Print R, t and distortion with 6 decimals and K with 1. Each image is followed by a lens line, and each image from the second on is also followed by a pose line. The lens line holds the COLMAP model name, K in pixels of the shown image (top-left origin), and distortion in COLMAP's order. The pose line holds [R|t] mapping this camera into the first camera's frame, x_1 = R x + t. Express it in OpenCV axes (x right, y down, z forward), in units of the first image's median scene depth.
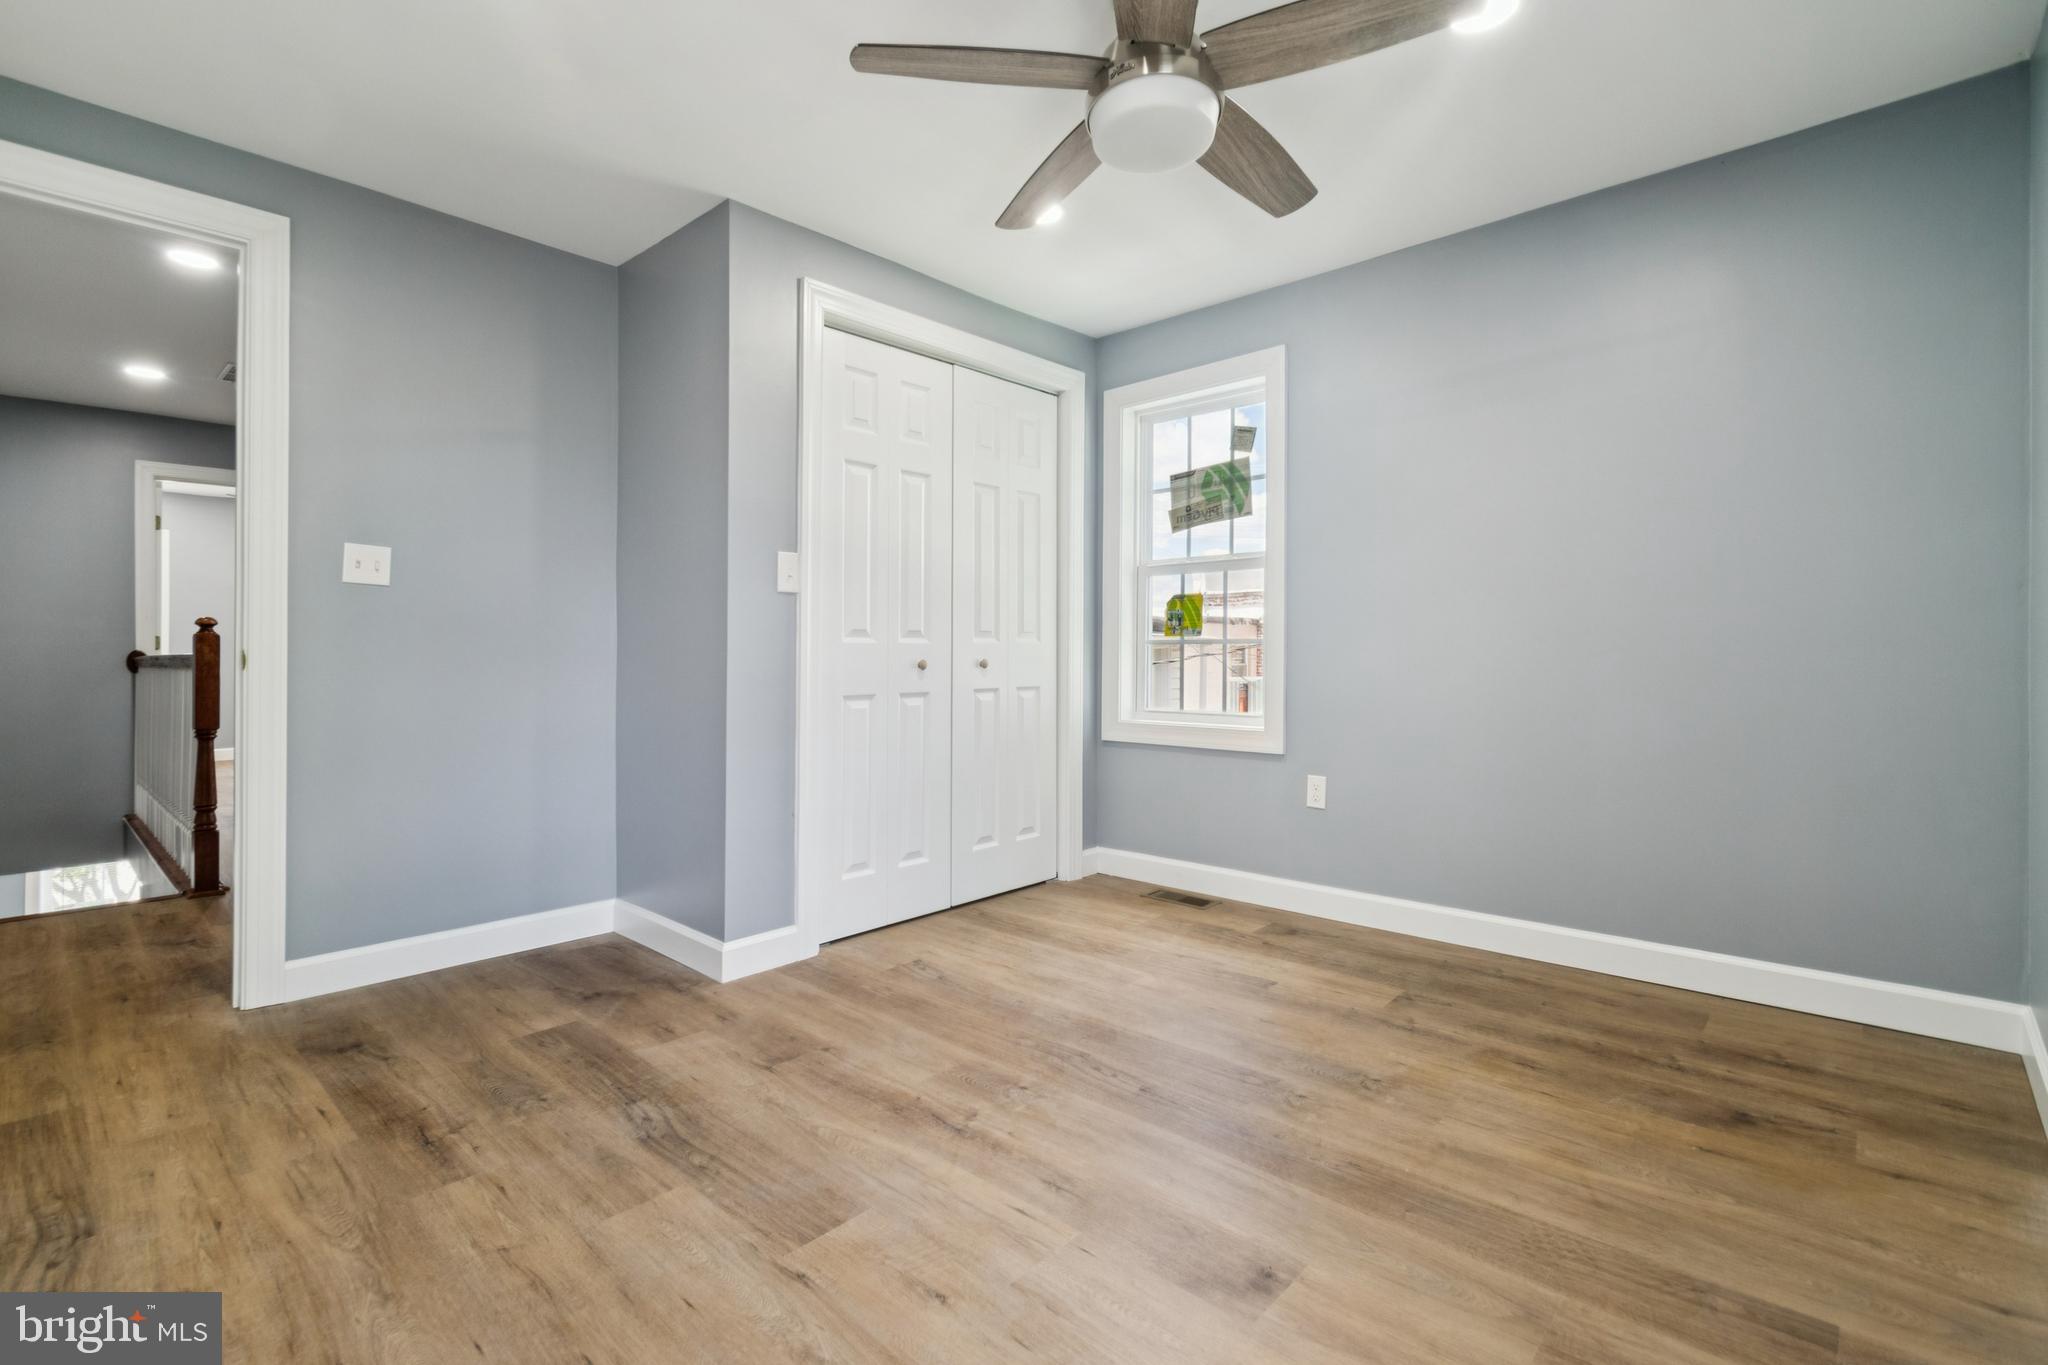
lens RADIAL K [[924.0, 0, 999.4], [0, 924.0, 645.2], [0, 0, 1]] dist [0.001082, -0.003333]
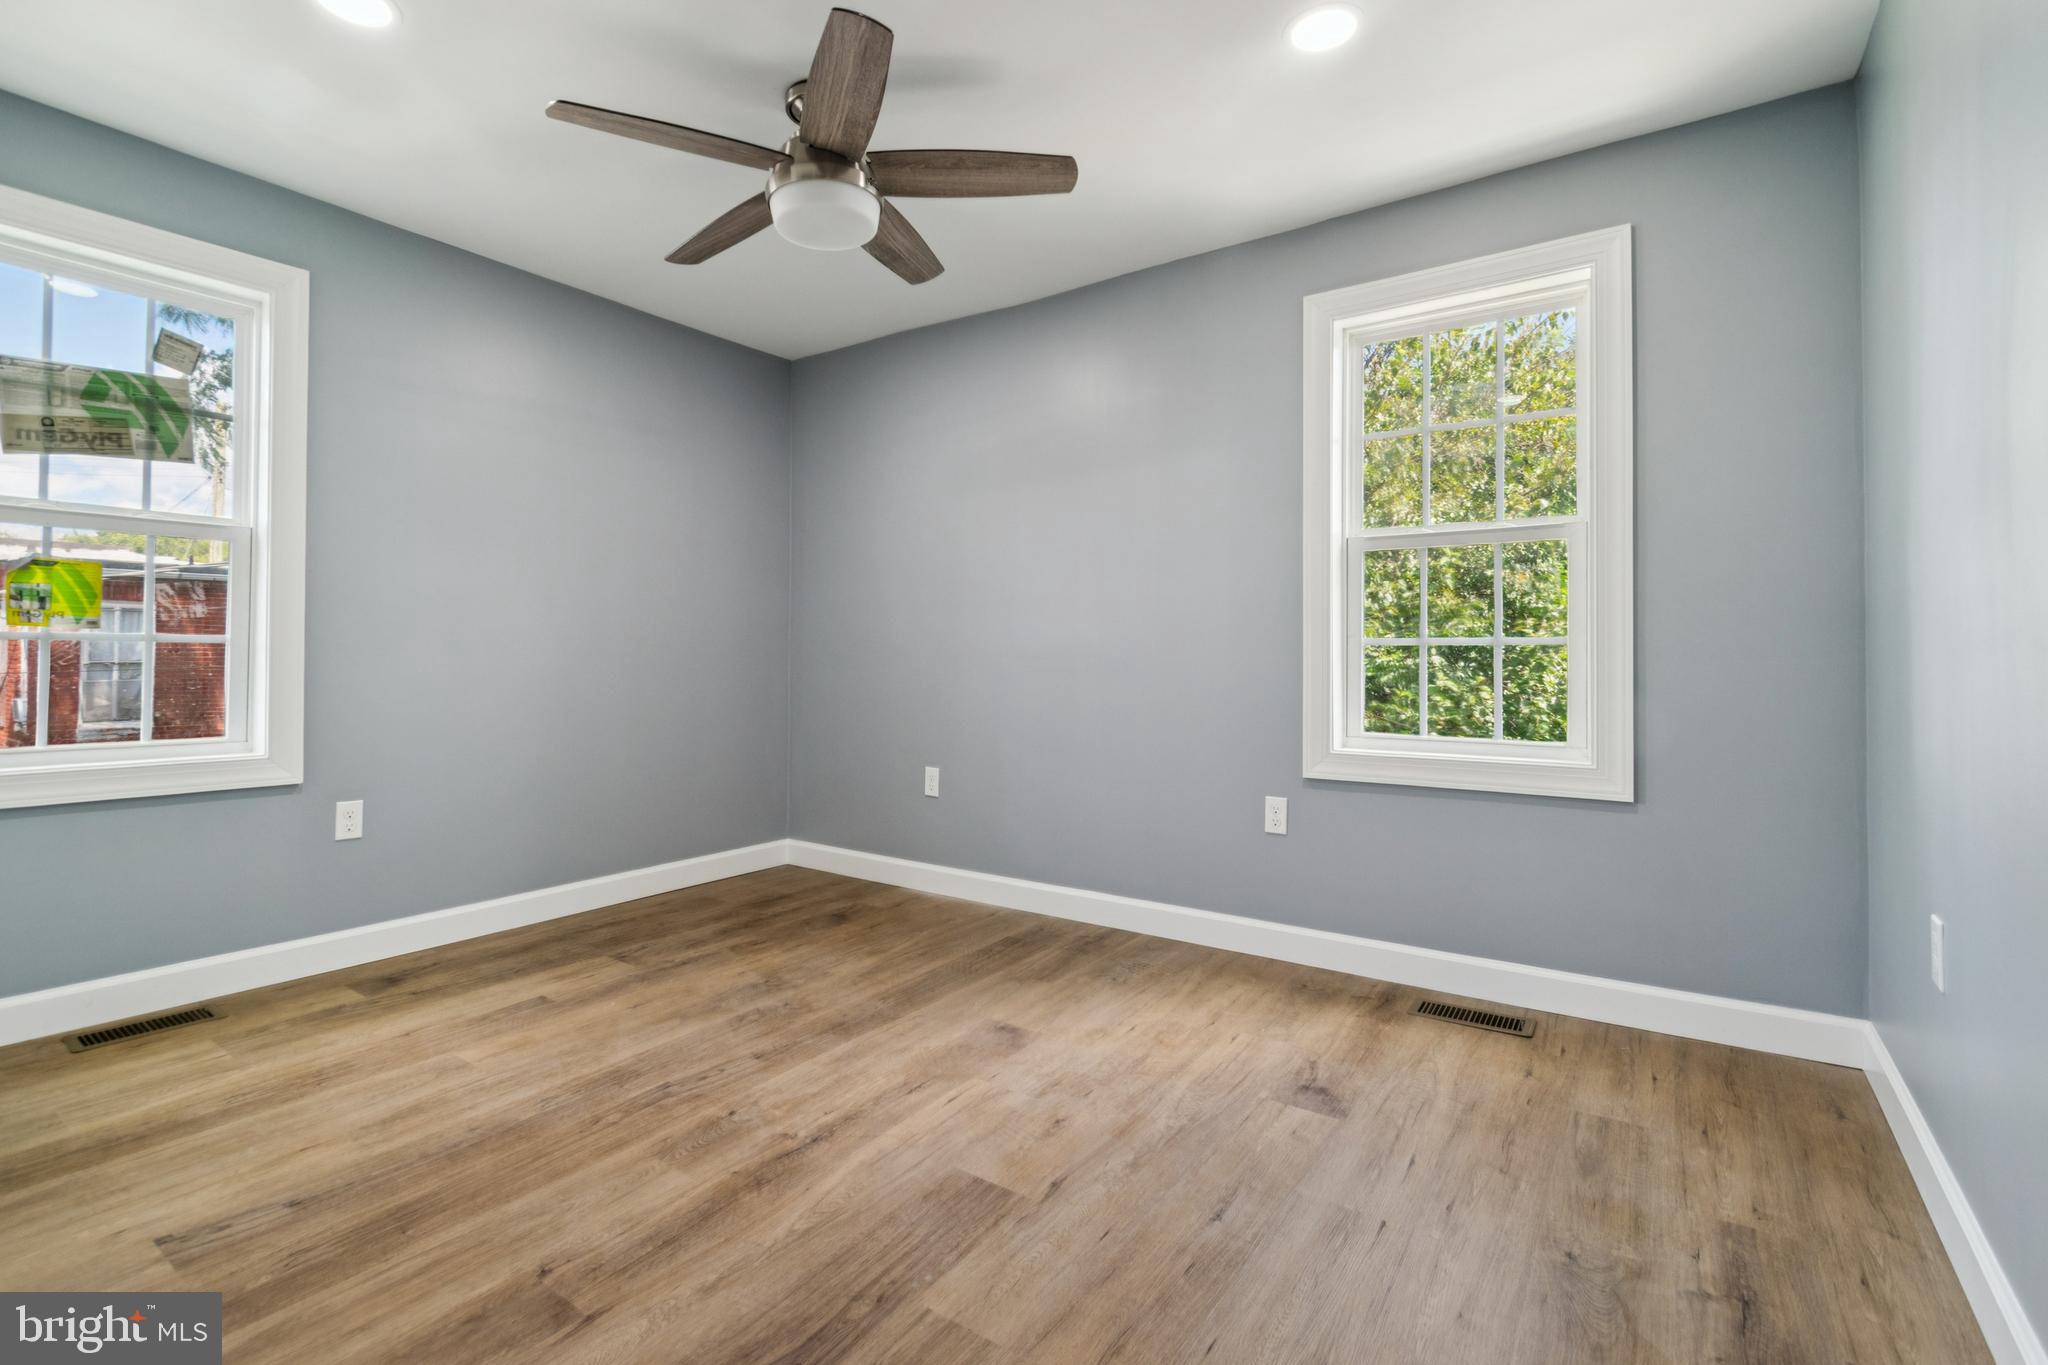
lens RADIAL K [[924.0, 0, 1014.6], [0, 924.0, 643.2], [0, 0, 1]] dist [0.001082, -0.003333]
pose [[-0.145509, 0.019905, 0.989157, -0.893027], [-0.012928, 0.999674, -0.022019, 0.011375], [-0.989272, -0.015991, -0.145204, 0.791689]]
